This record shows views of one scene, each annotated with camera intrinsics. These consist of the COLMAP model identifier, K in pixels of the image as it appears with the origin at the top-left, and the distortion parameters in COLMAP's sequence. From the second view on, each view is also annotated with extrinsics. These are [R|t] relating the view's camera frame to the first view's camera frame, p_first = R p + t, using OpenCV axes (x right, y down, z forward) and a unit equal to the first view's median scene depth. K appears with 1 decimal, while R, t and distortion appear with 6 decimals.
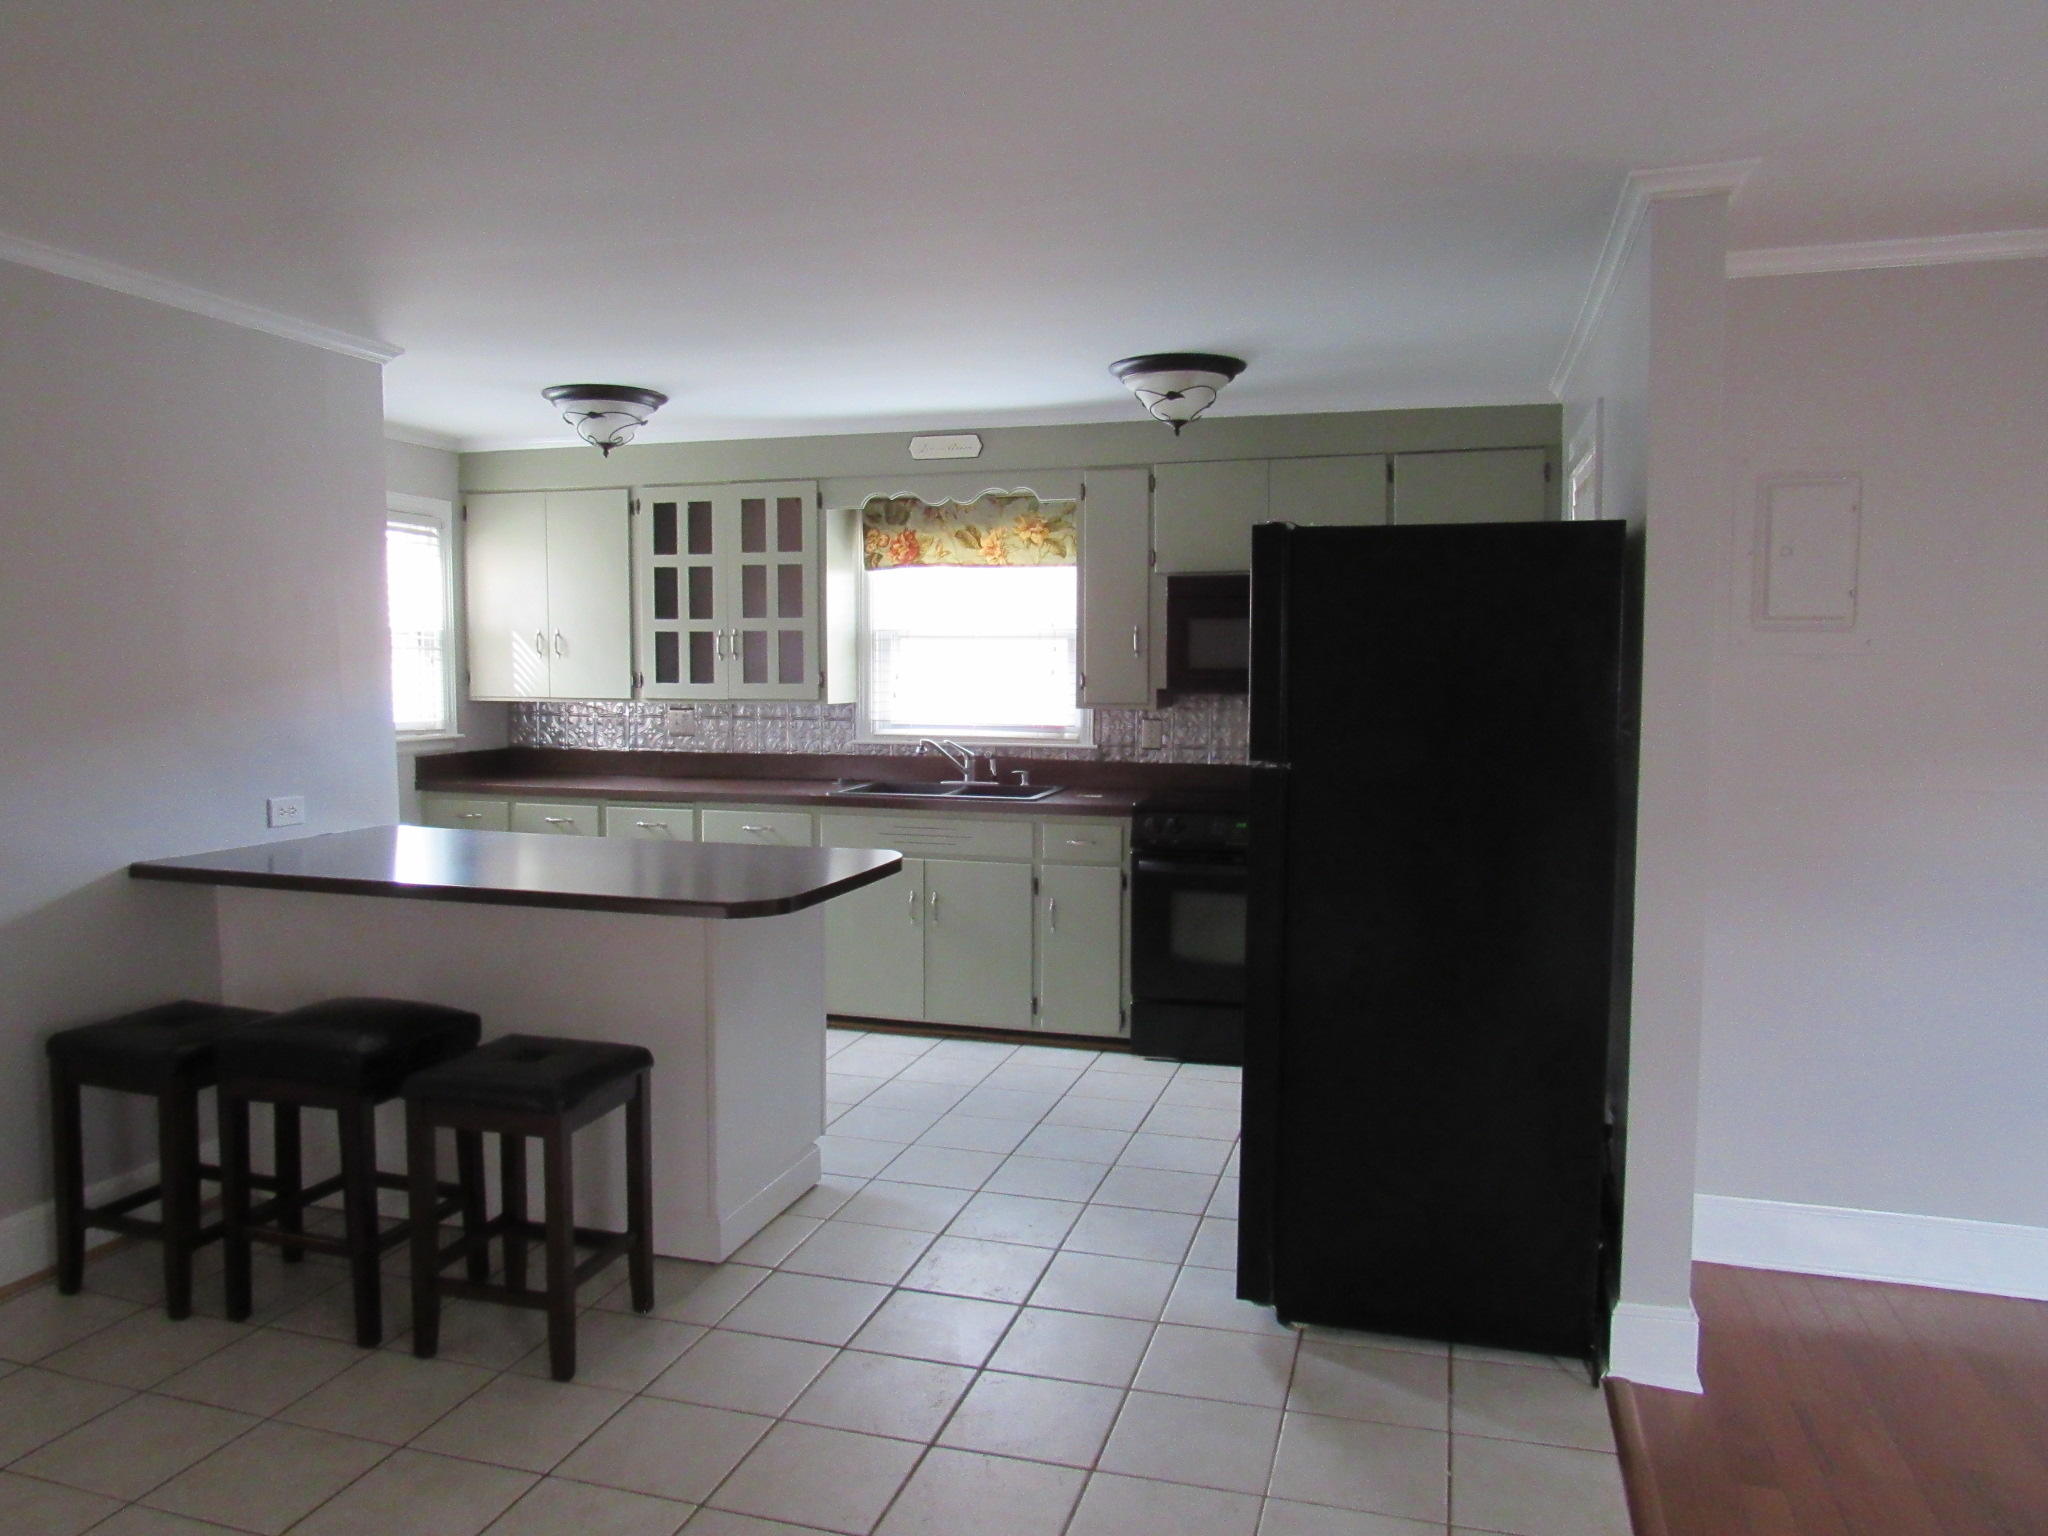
lens RADIAL K [[1448.1, 0, 1004.8], [0, 1448.1, 778.3], [0, 0, 1]] dist [-0.037392, 0.007073]
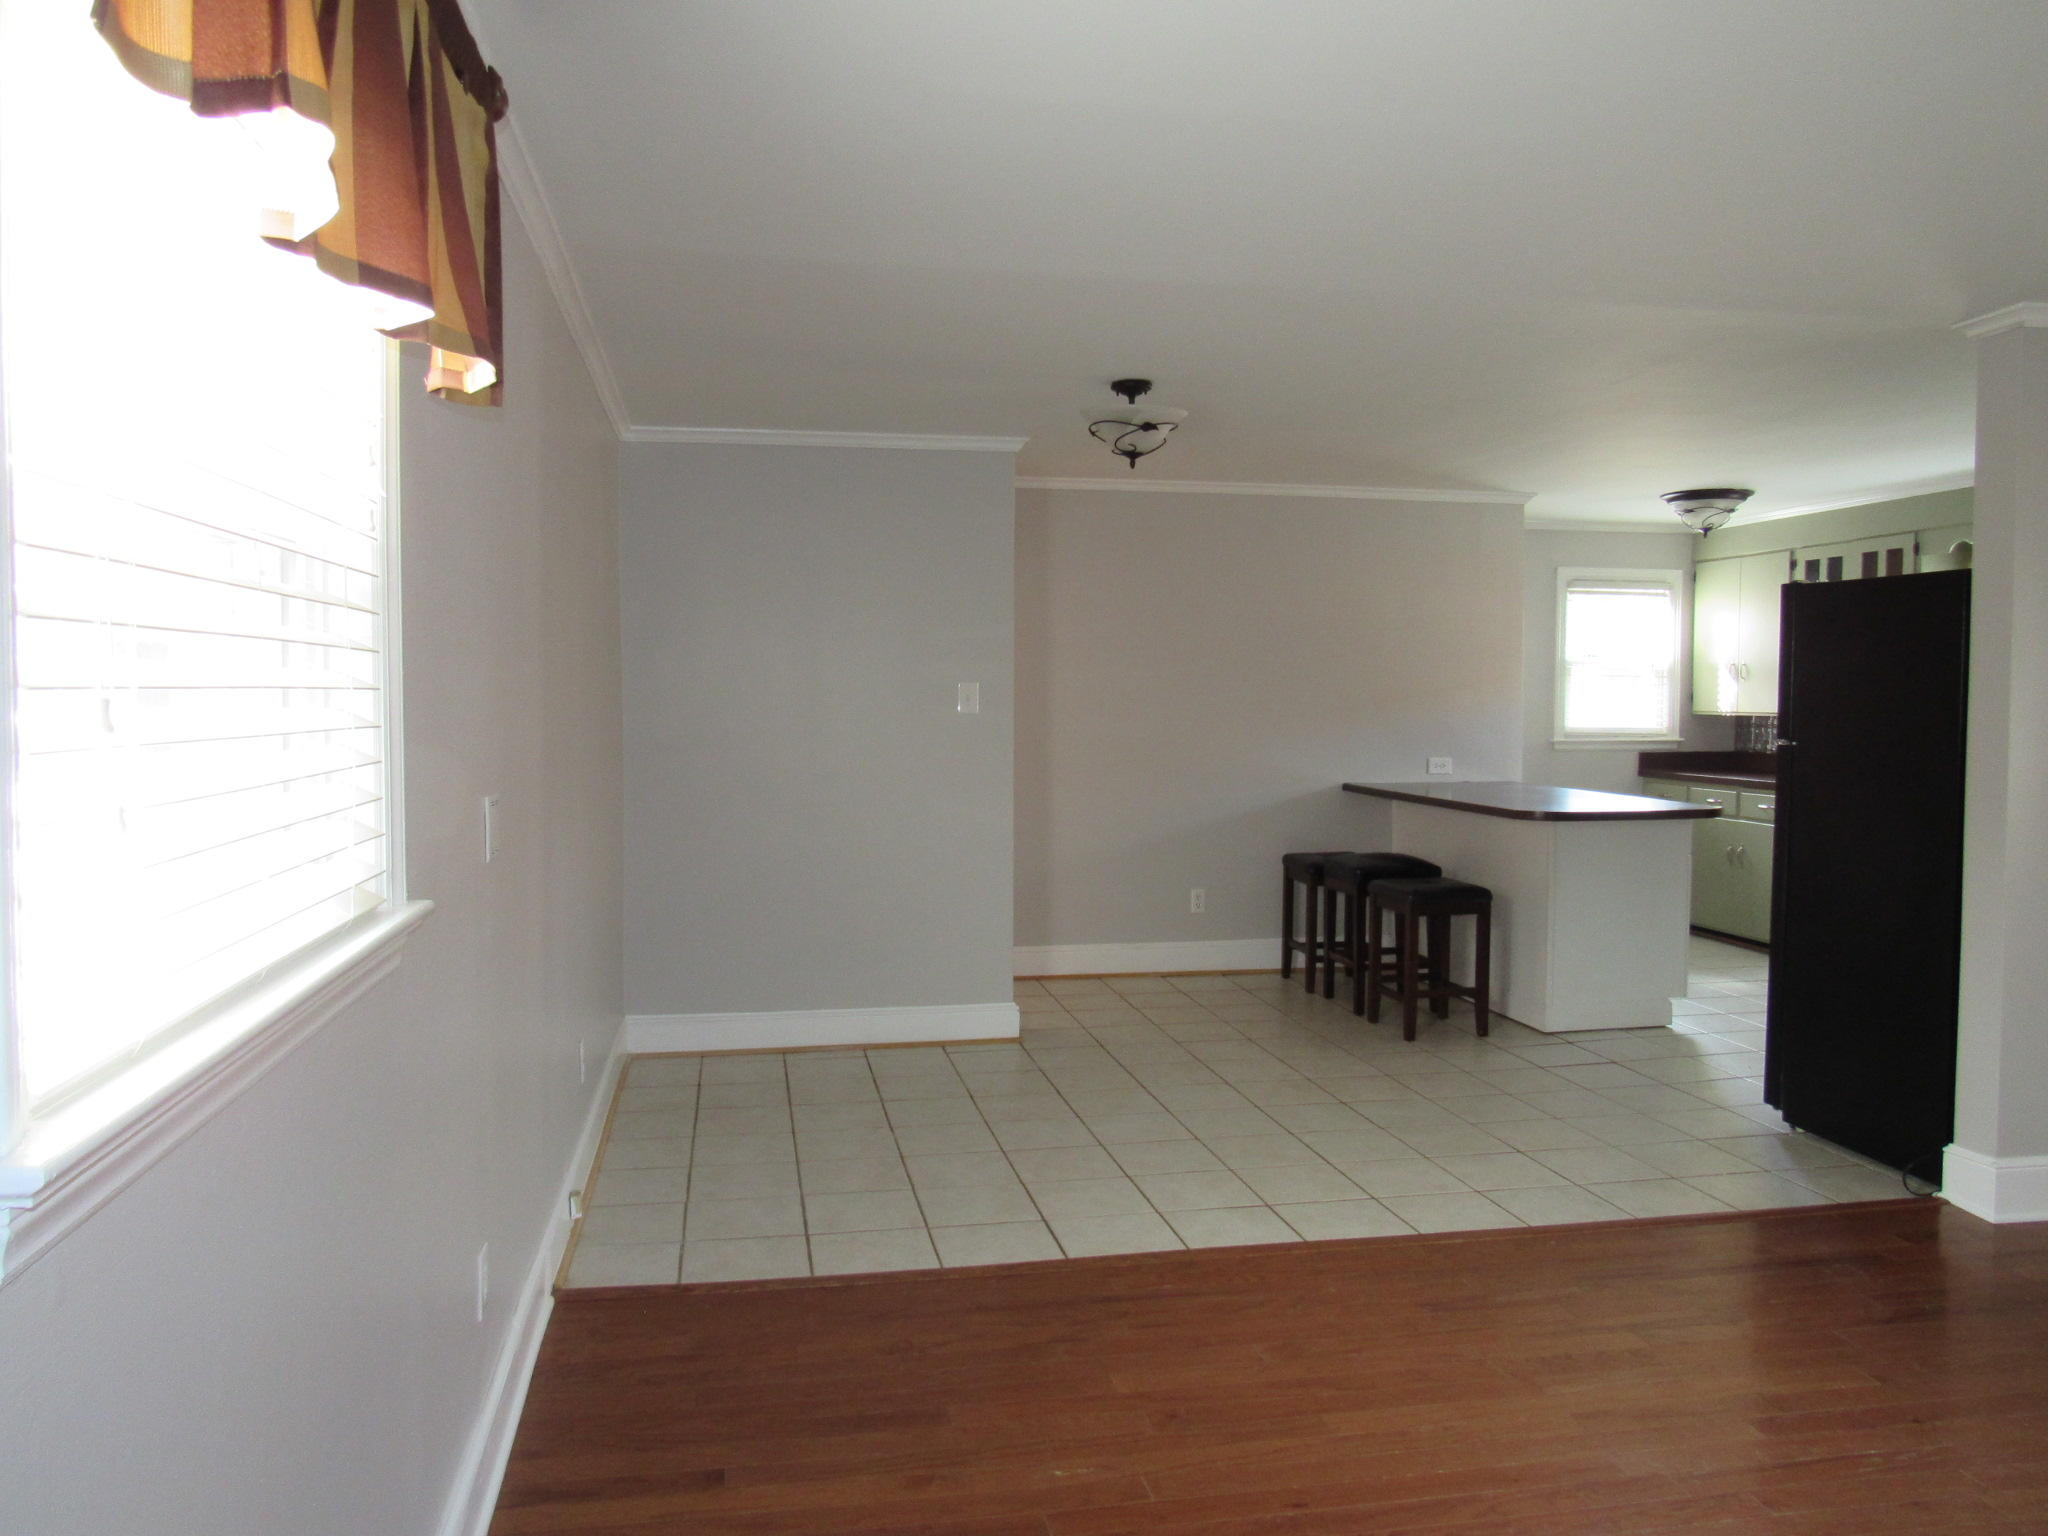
lens RADIAL K [[1485.3, 0, 1024.0], [0, 1485.3, 768.0], [0, 0, 1]] dist [0.036412, 0.002381]
pose [[0.458254, 0.041106, -0.887870, 0.739740], [-0.073670, 0.997249, 0.008147, 0.039384], [0.885763, 0.061676, 0.460022, -0.257452]]
